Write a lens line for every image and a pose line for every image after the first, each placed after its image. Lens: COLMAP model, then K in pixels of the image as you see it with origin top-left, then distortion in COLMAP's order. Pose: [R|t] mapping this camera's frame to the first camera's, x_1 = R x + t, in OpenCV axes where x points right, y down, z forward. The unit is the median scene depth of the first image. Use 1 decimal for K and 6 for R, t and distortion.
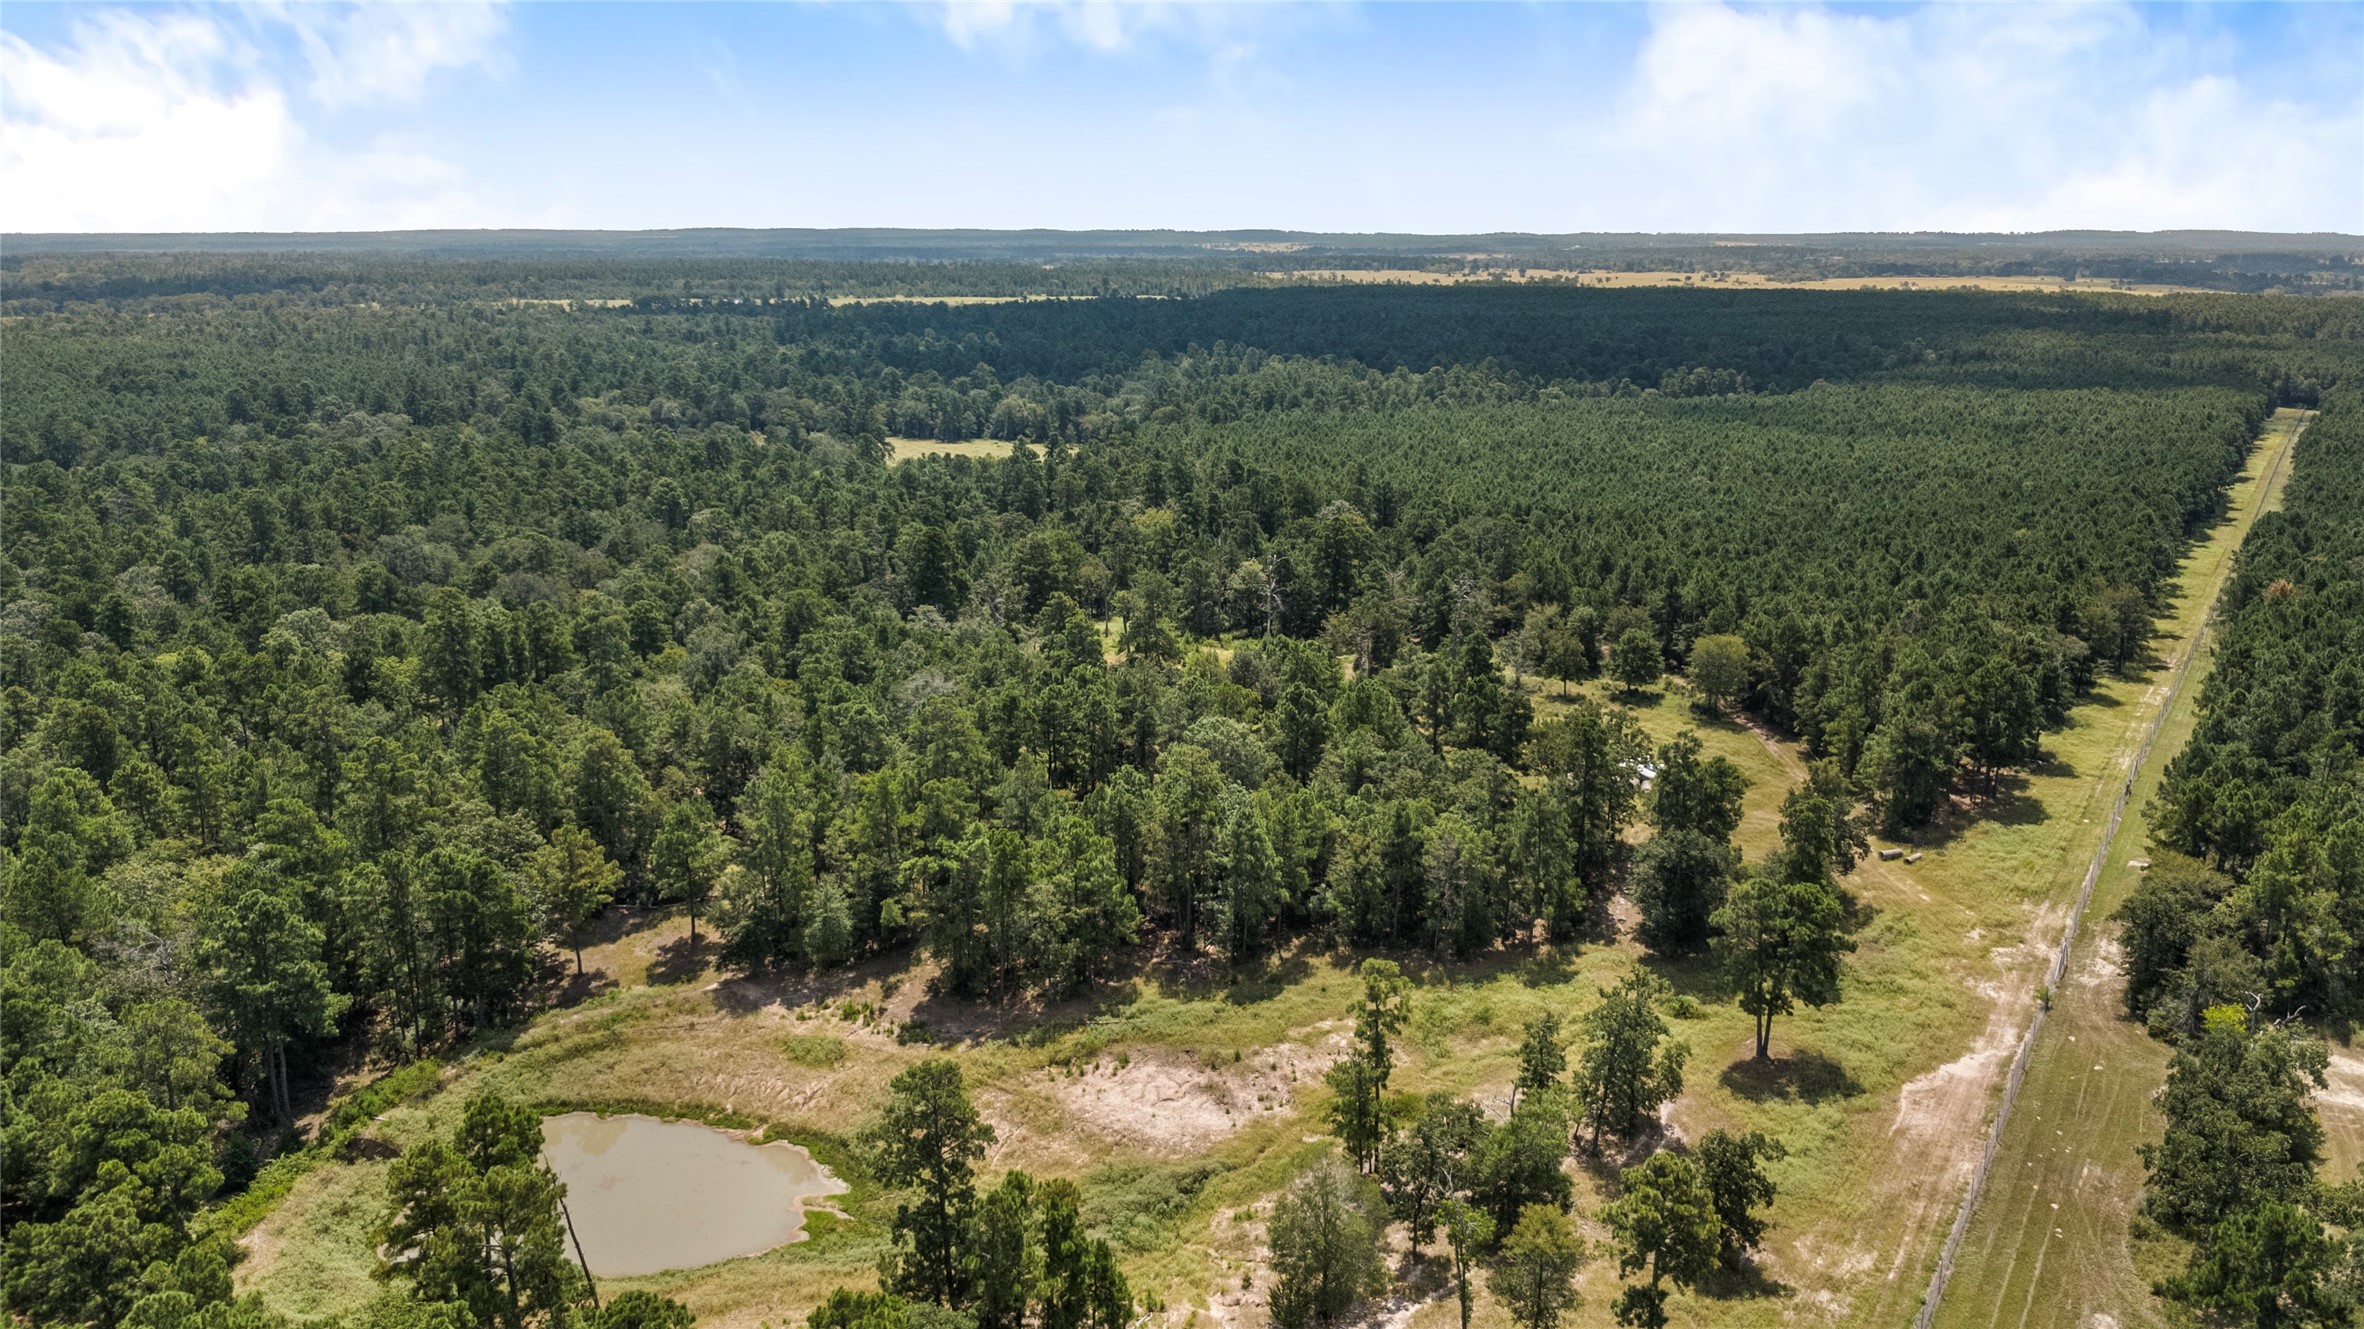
lens RADIAL K [[1684.7, 0, 1163.8], [0, 1684.7, 683.0], [0, 0, 1]] dist [0.019780, -0.031995]
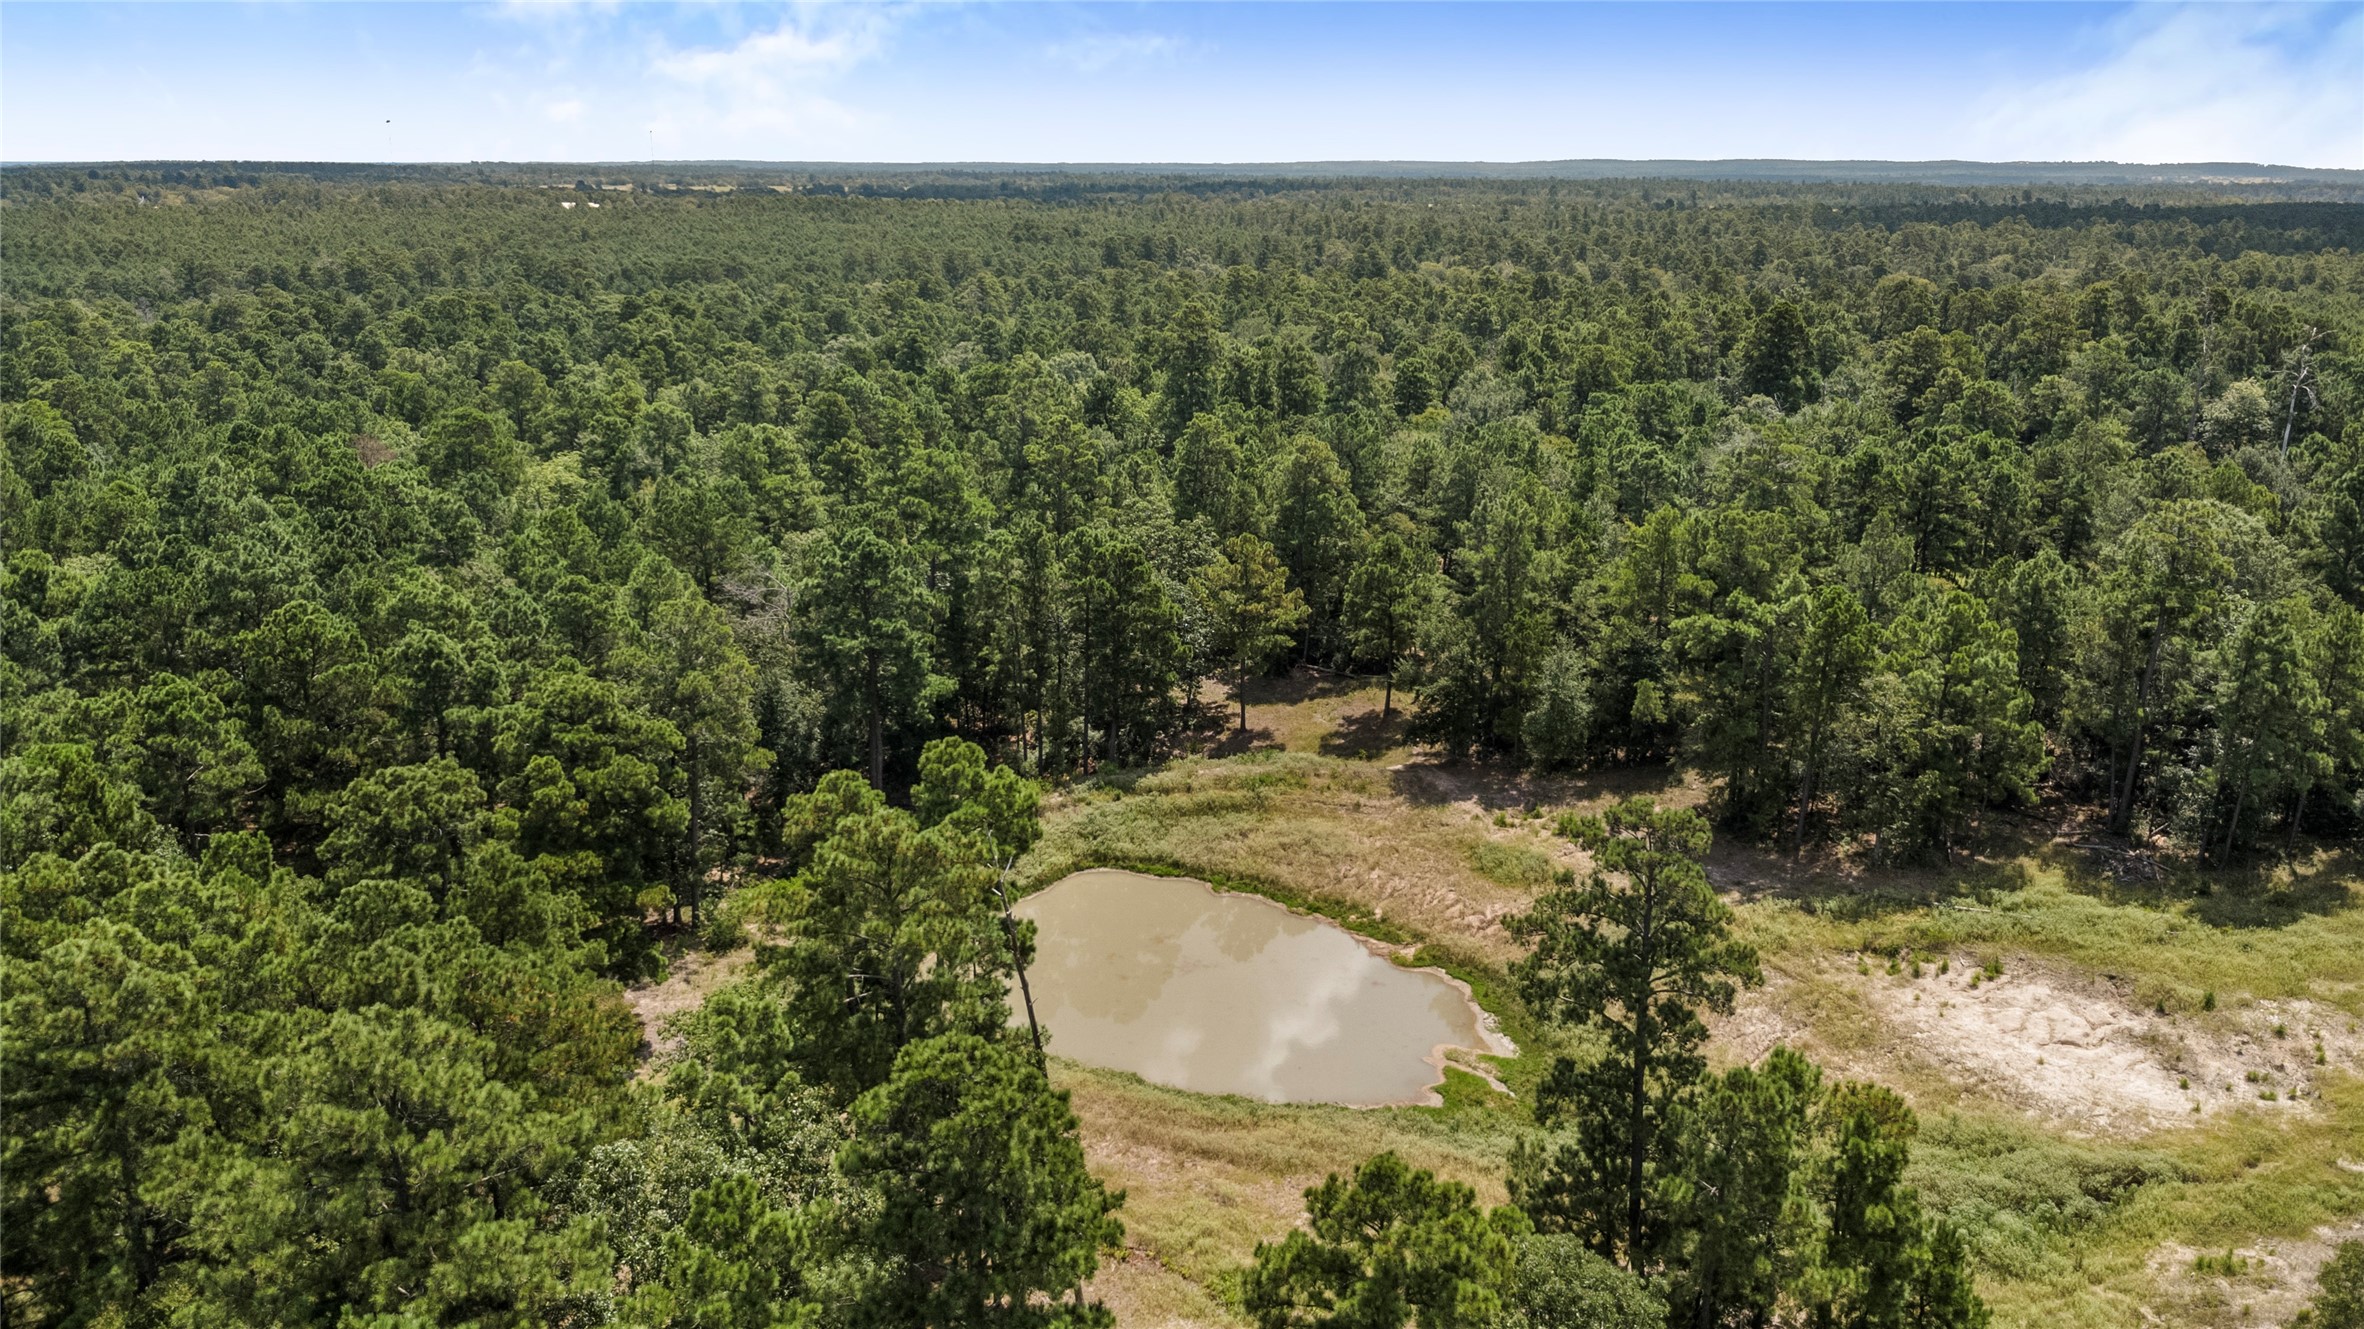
lens RADIAL K [[1684.7, 0, 1190.4], [0, 1684.7, 668.2], [0, 0, 1]] dist [0.019780, -0.031995]
pose [[0.888292, 0.135281, -0.438903, -0.027059], [-0.124426, 0.990782, 0.053561, 0.115081], [0.442104, 0.007033, 0.896936, 0.307965]]
